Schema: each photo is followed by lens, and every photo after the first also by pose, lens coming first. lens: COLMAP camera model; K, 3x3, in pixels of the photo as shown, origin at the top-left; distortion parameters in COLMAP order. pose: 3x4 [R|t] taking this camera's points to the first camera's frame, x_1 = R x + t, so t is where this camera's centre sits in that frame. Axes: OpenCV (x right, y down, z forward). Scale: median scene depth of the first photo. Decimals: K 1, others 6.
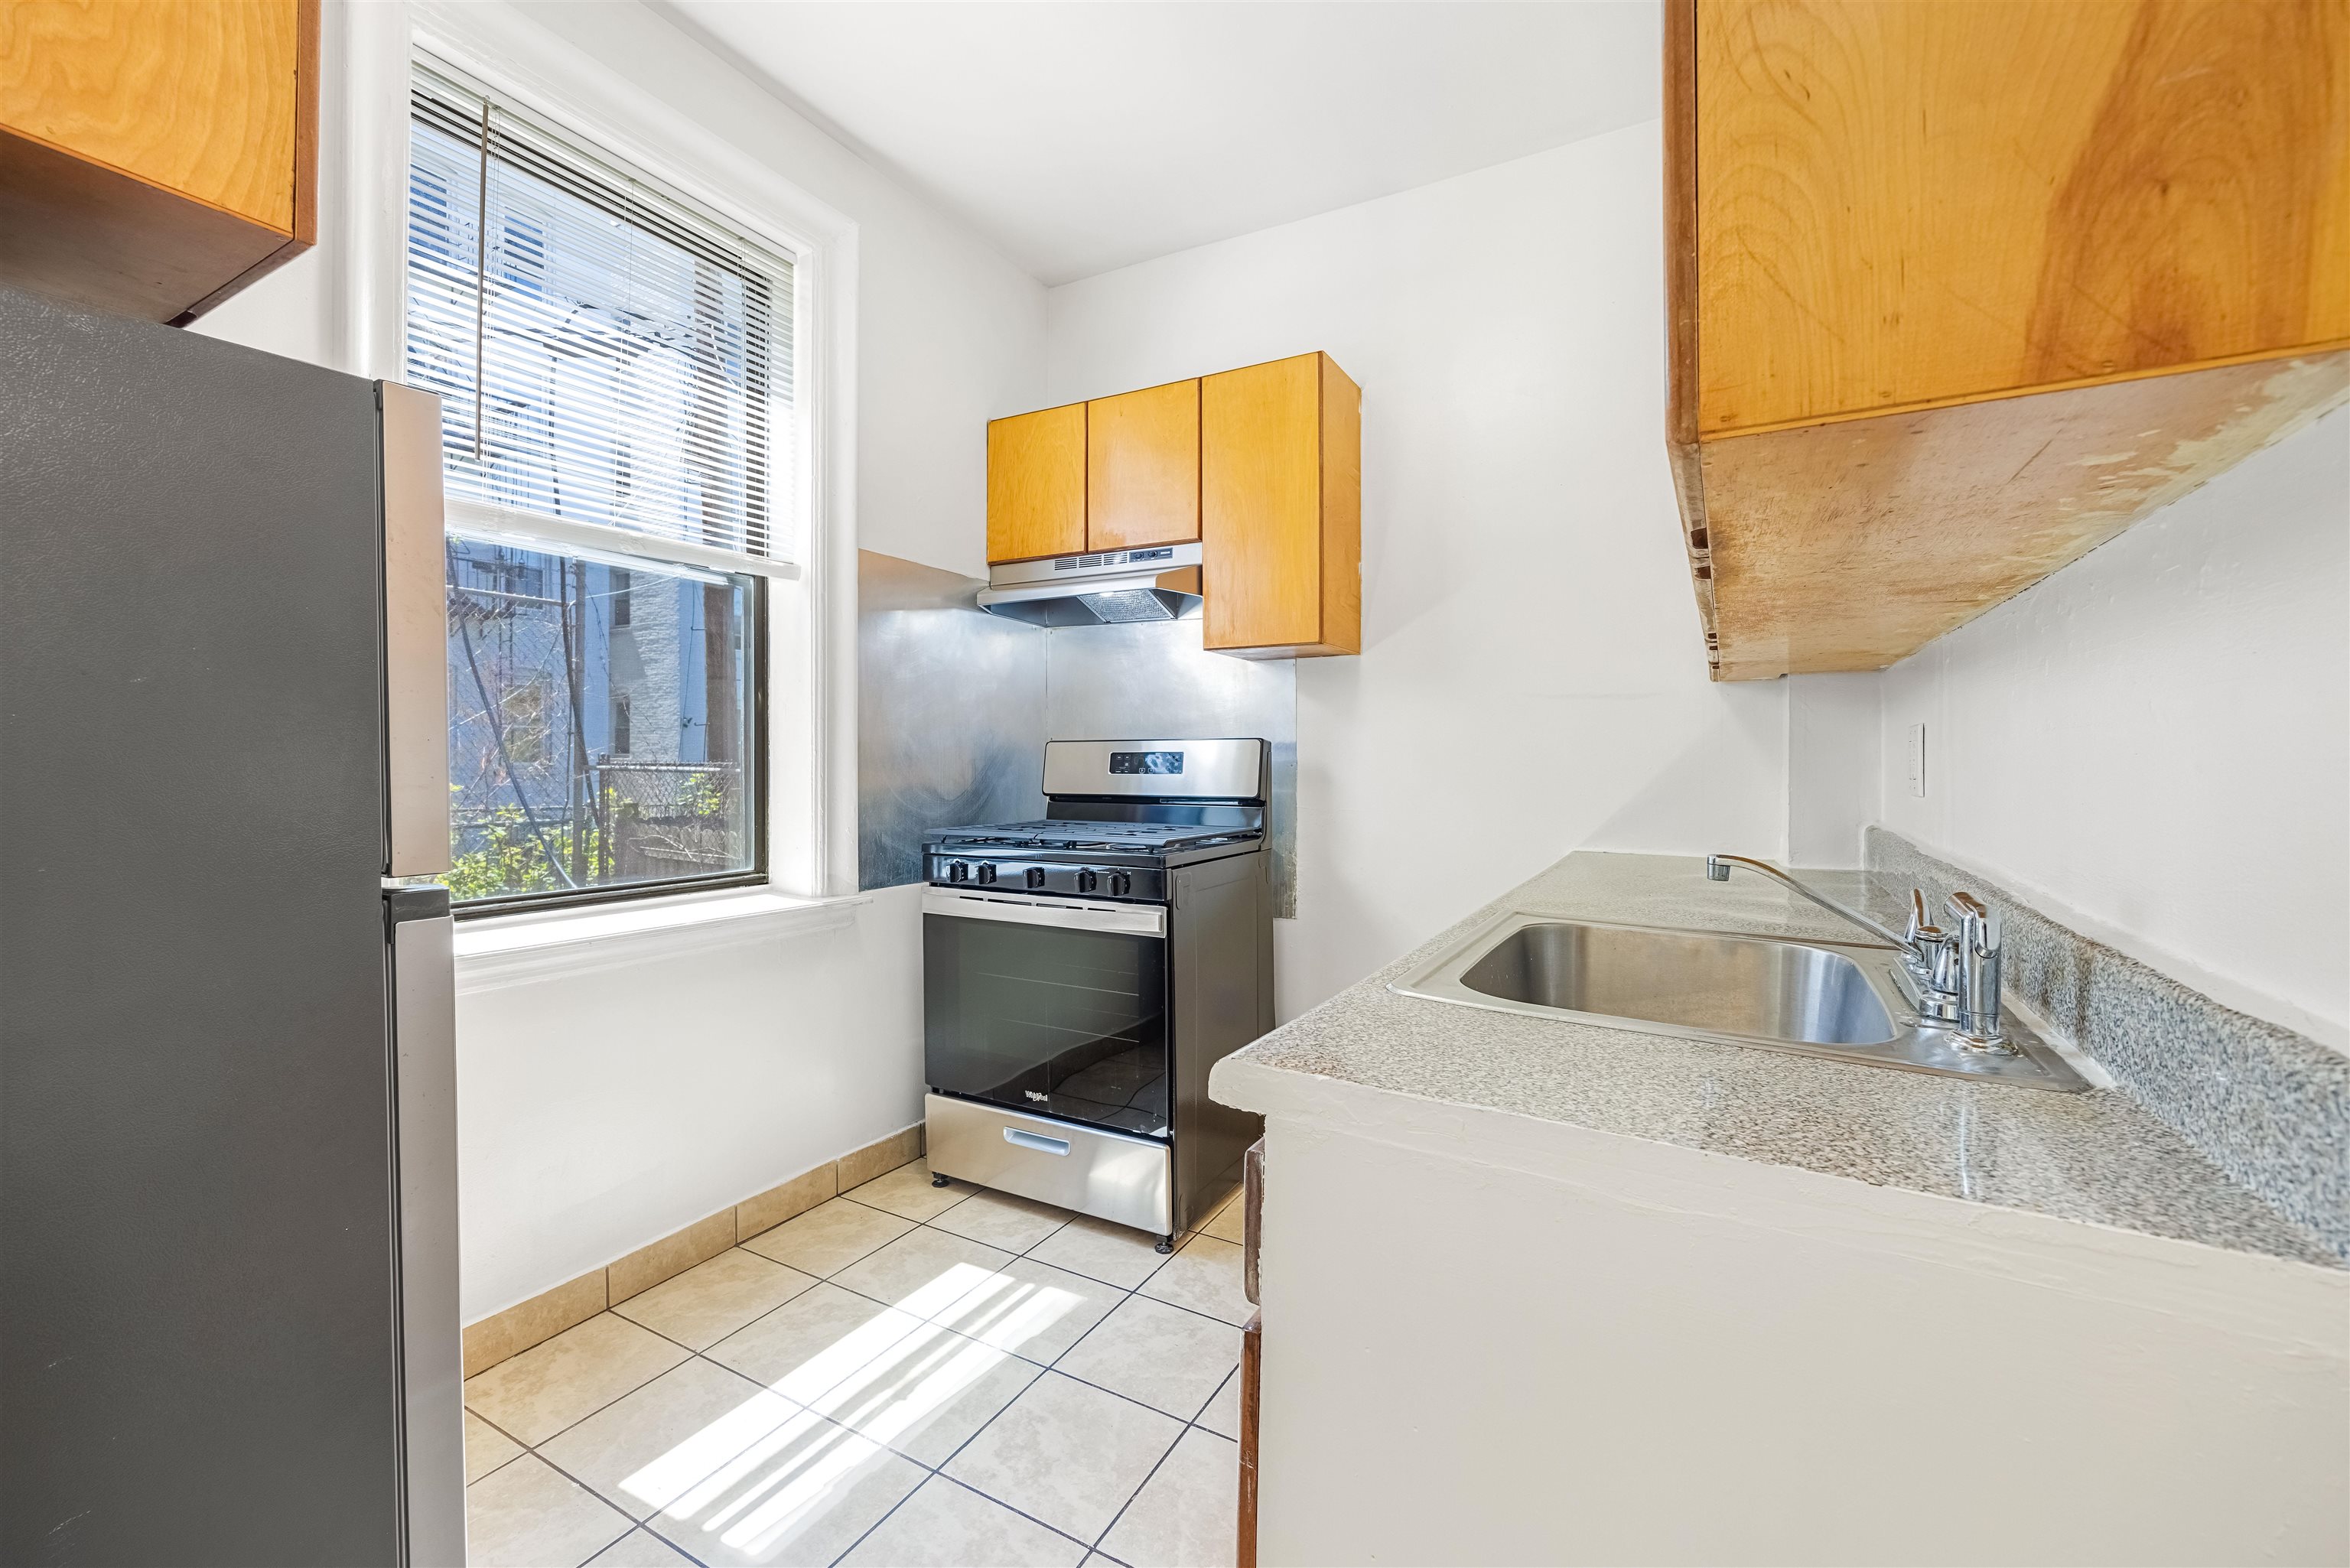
lens RADIAL K [[954.5, 0, 1172.1], [0, 954.5, 763.9], [0, 0, 1]] dist [-0.003162, -0.001224]
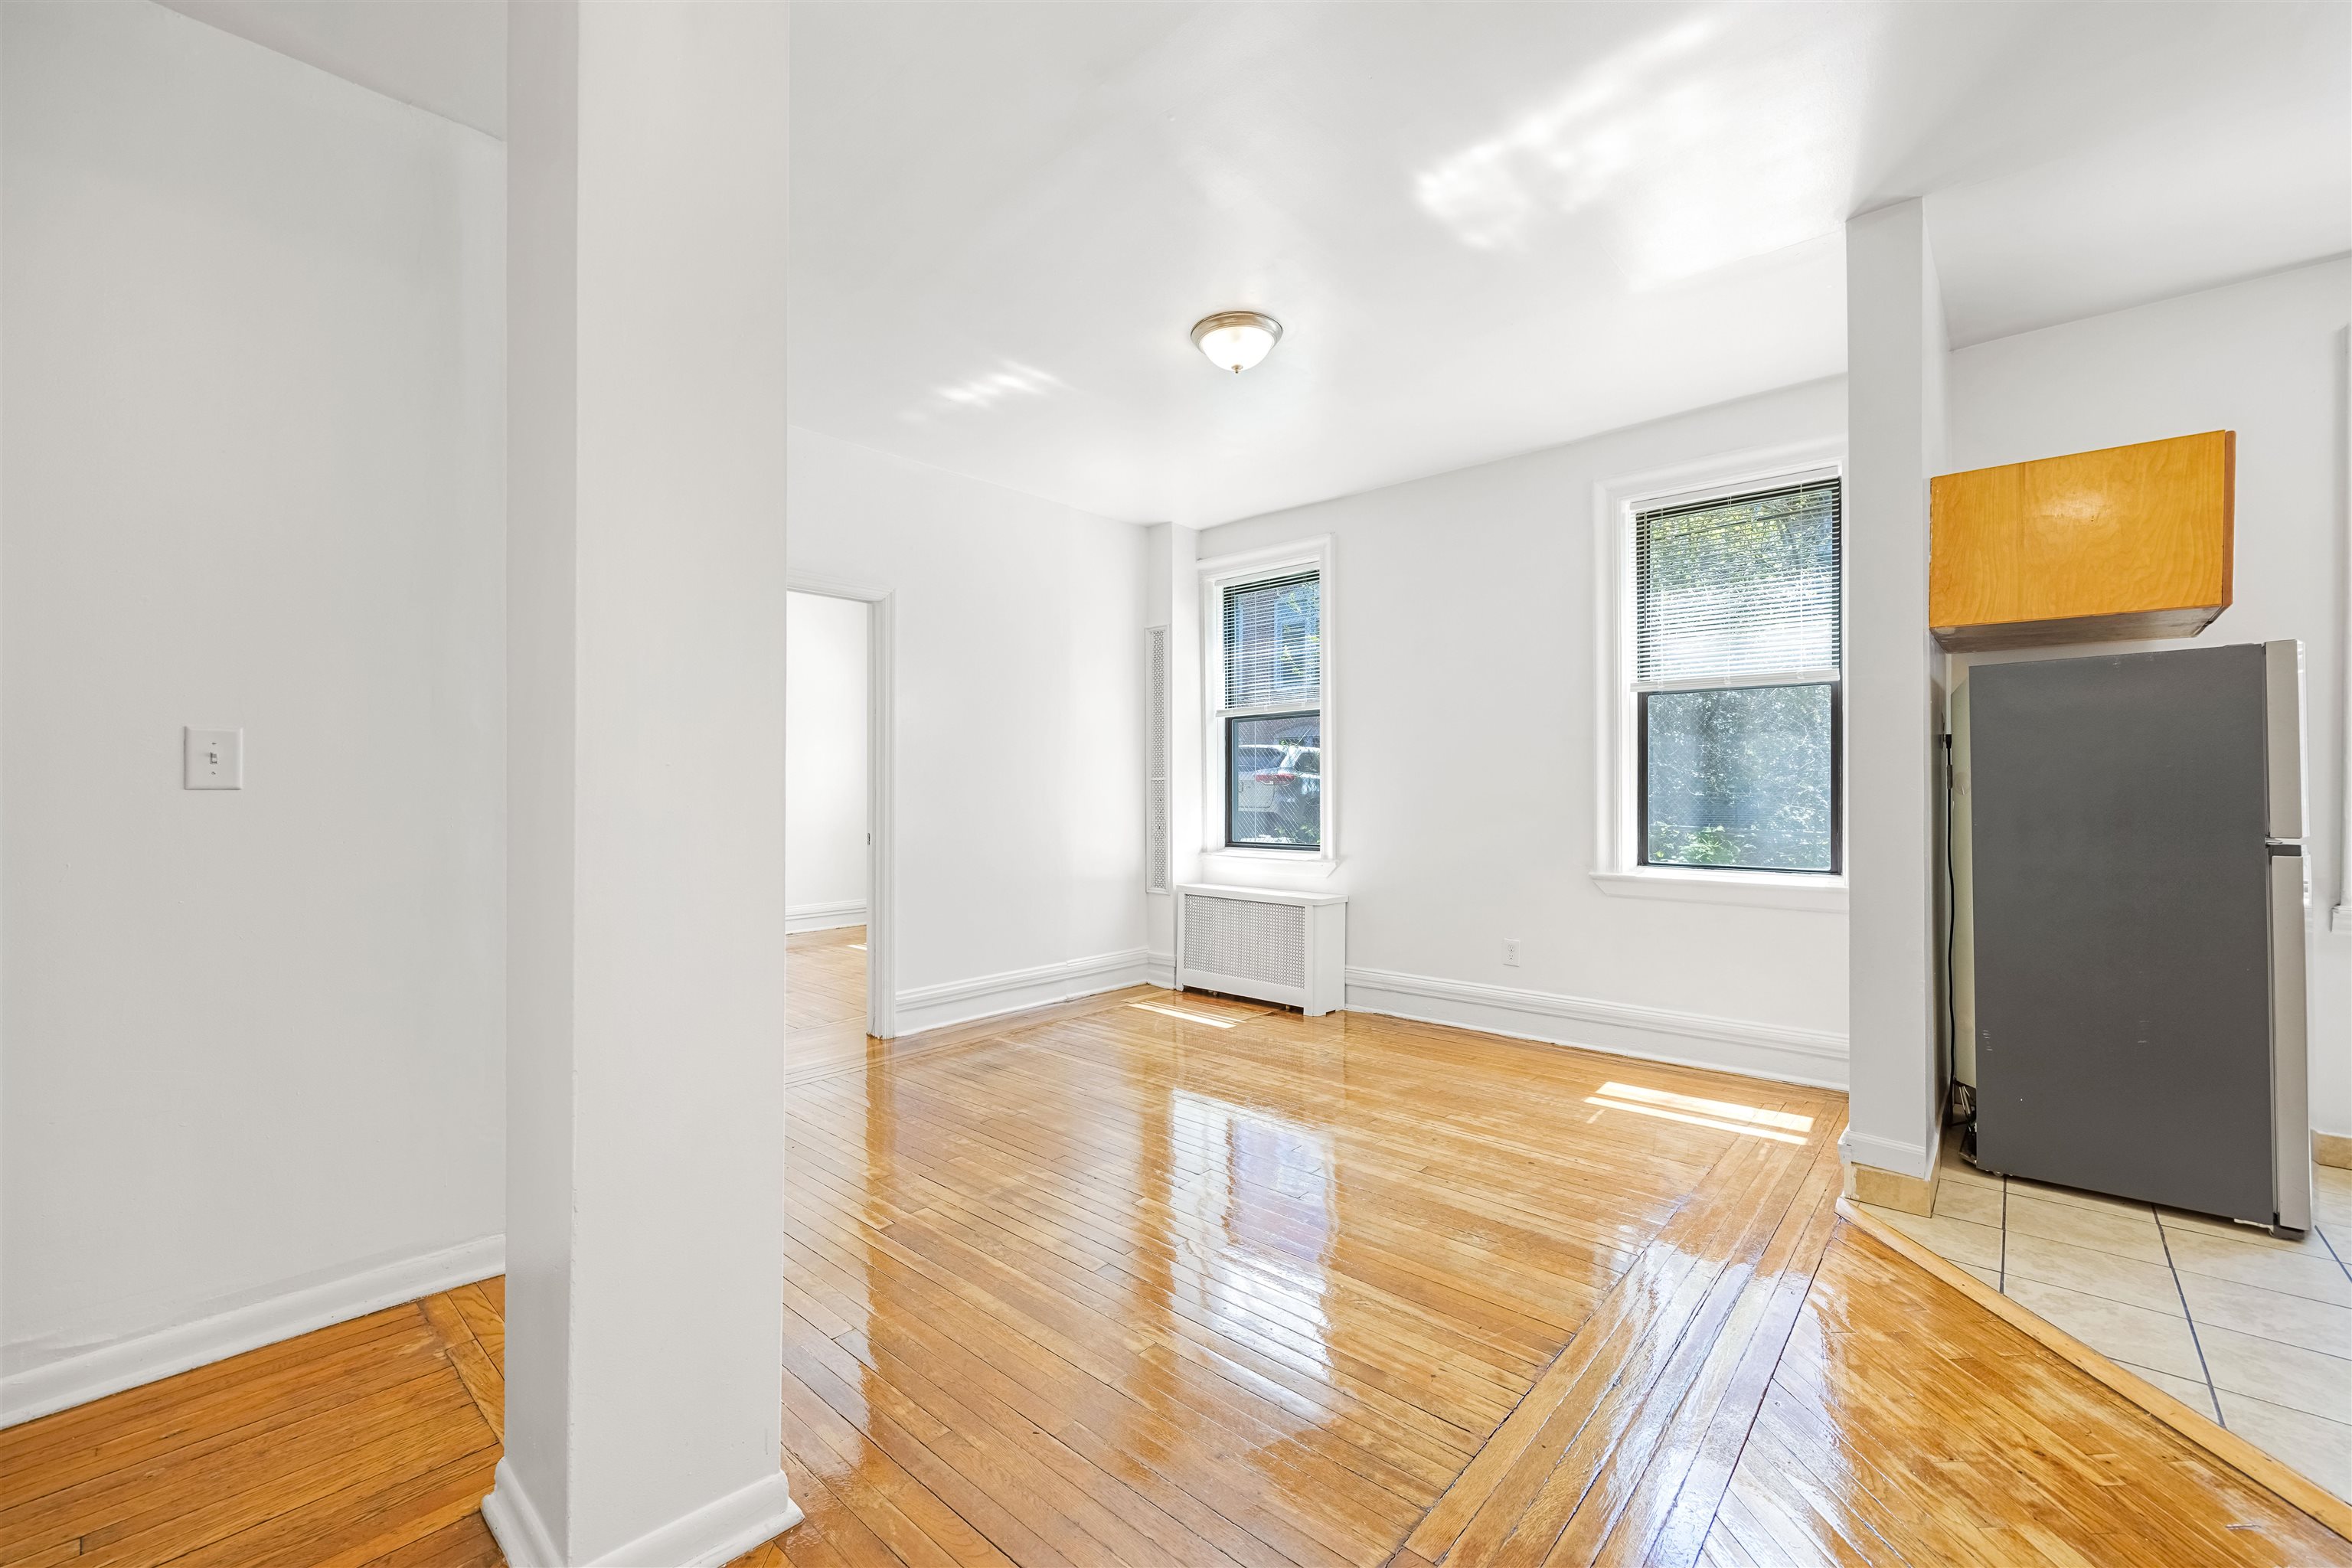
lens RADIAL K [[955.3, 0, 1187.9], [0, 955.3, 774.9], [0, 0, 1]] dist [-0.003162, -0.001224]
pose [[-0.187060, -0.017534, -0.982192, 0.773203], [0.004389, 0.999816, -0.018685, -0.006324], [0.982339, -0.007806, -0.186948, -0.477652]]
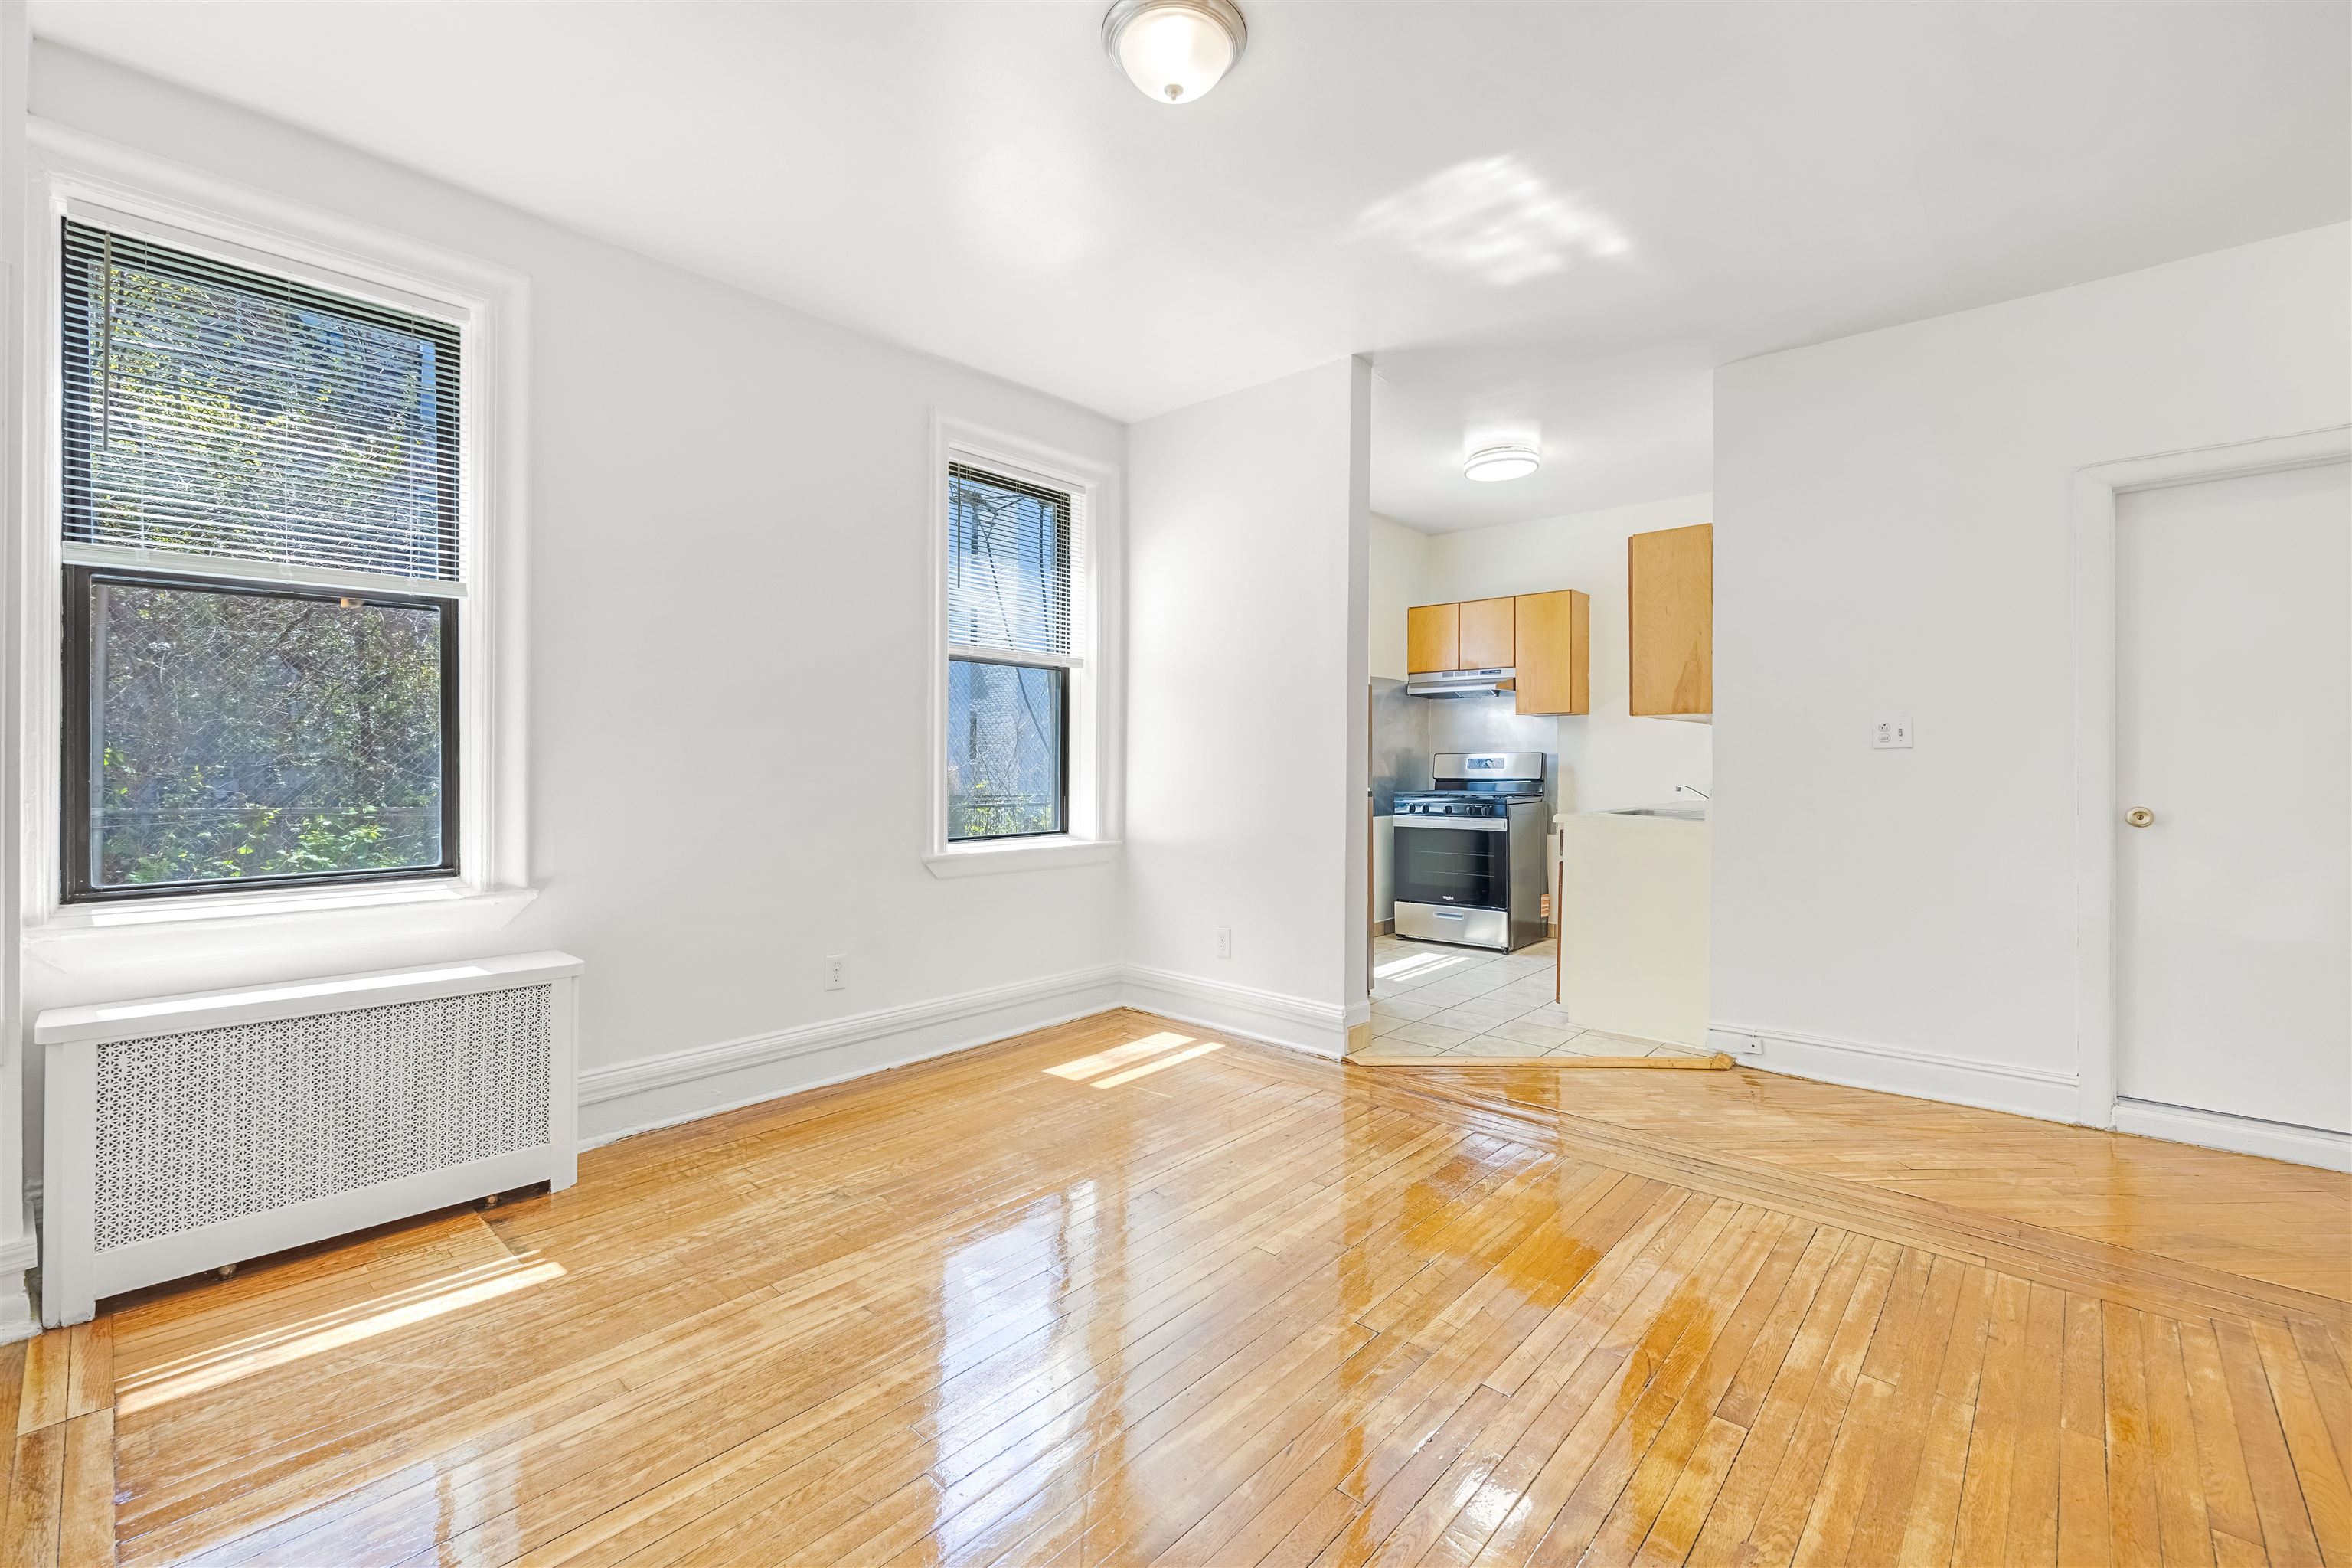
lens RADIAL K [[955.3, 0, 1165.6], [0, 955.3, 755.7], [0, 0, 1]] dist [-0.003162, -0.001224]
pose [[0.975454, 0.000062, -0.220203, -0.277799], [-0.000857, 0.999993, -0.003512, -0.011030], [0.220202, 0.003614, 0.975448, -1.398643]]
